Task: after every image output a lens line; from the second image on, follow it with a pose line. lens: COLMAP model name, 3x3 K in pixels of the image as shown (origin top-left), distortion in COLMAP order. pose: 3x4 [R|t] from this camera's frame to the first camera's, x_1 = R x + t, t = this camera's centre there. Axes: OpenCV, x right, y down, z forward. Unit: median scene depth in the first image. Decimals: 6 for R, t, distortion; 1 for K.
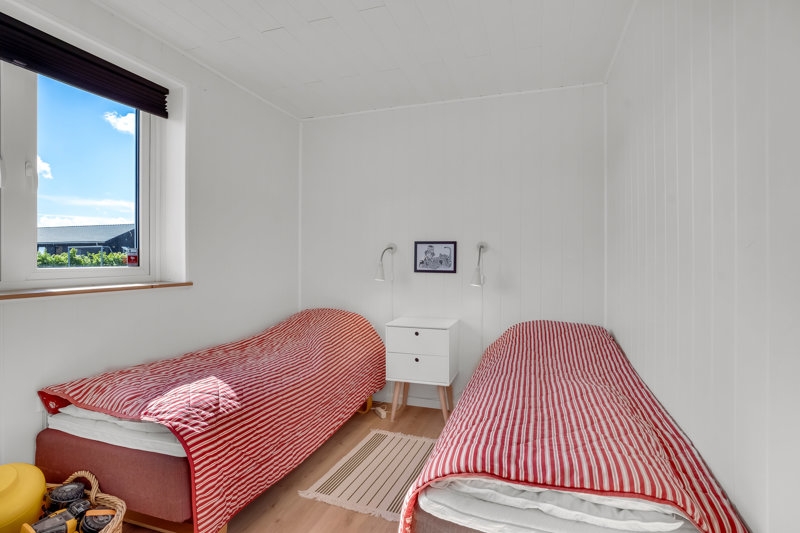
lens RADIAL K [[410.8, 0, 399.7], [0, 410.8, 259.7], [0, 0, 1]] dist [-0.049733, 0.025047]
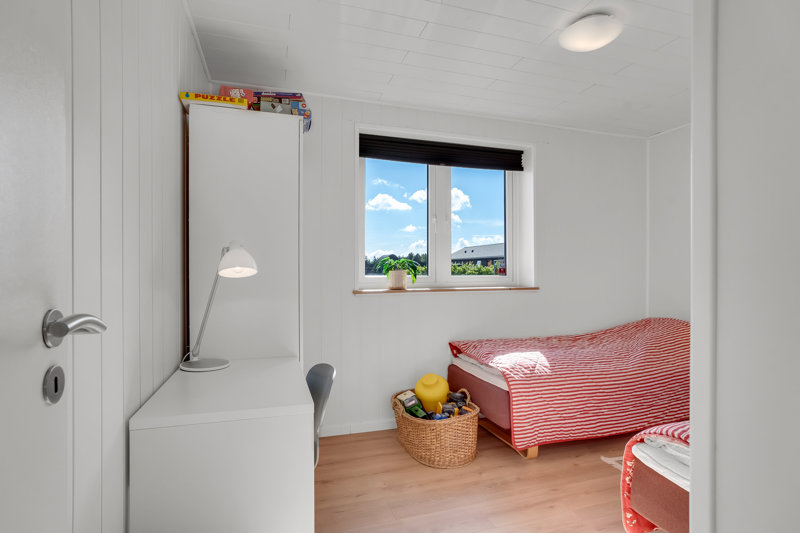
lens RADIAL K [[410.8, 0, 399.7], [0, 410.8, 259.7], [0, 0, 1]] dist [-0.049733, 0.025047]
pose [[0.601567, -0.021463, -0.798534, 0.464372], [0.001363, 0.999665, -0.025842, -0.004288], [0.798822, 0.014457, 0.601394, -0.312753]]
